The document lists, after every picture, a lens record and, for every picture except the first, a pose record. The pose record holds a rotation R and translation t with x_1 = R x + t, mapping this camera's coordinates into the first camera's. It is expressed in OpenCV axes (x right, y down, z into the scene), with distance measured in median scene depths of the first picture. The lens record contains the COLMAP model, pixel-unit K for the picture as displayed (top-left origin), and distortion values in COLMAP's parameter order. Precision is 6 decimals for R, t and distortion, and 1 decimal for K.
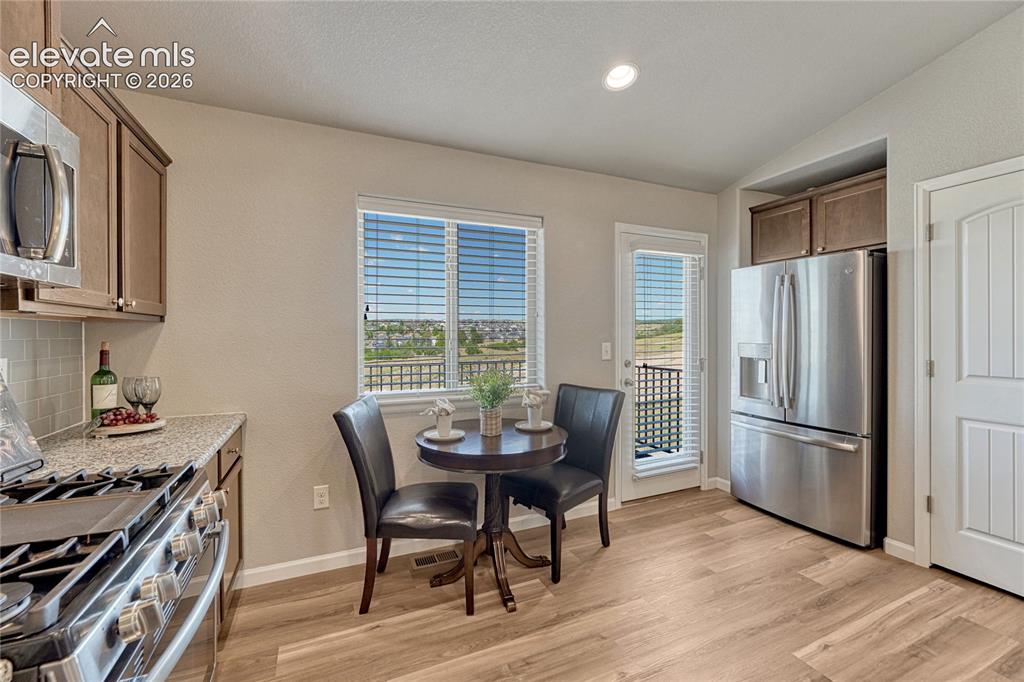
lens RADIAL K [[427.6, 0, 512.1], [0, 427.6, 336.8], [0, 0, 1]] dist [-0.009646, 0.001230]
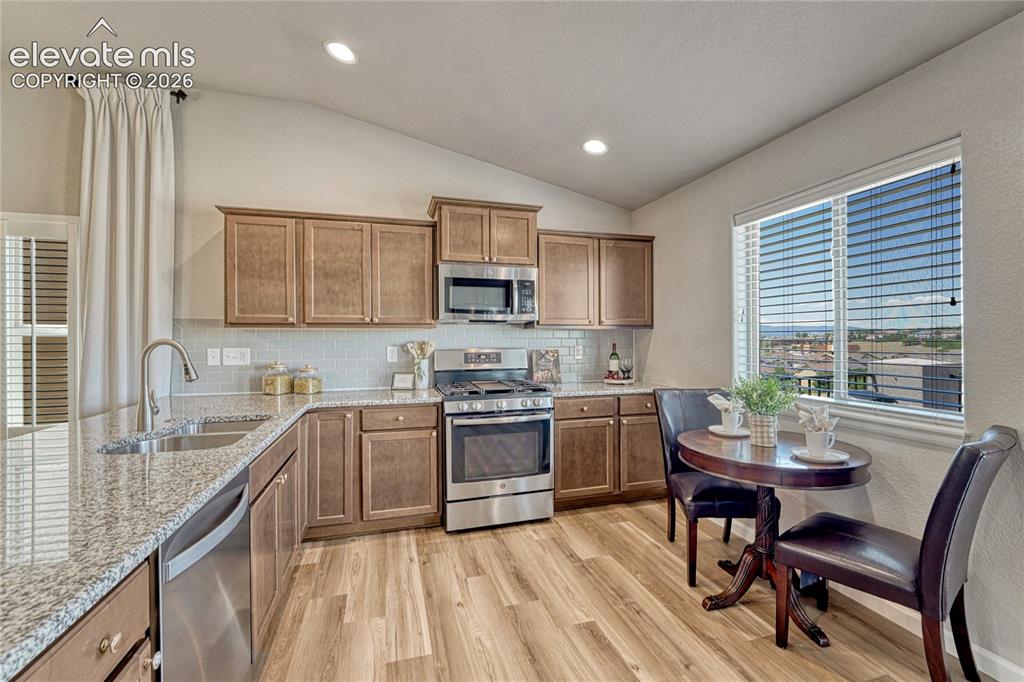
lens RADIAL K [[427.6, 0, 513.1], [0, 427.6, 338.3], [0, 0, 1]] dist [-0.009646, 0.001230]
pose [[-0.127536, 0.005917, -0.991816, 0.999816], [-0.000742, 0.999981, 0.006061, -0.004644], [0.991834, 0.001509, -0.127530, 0.636649]]
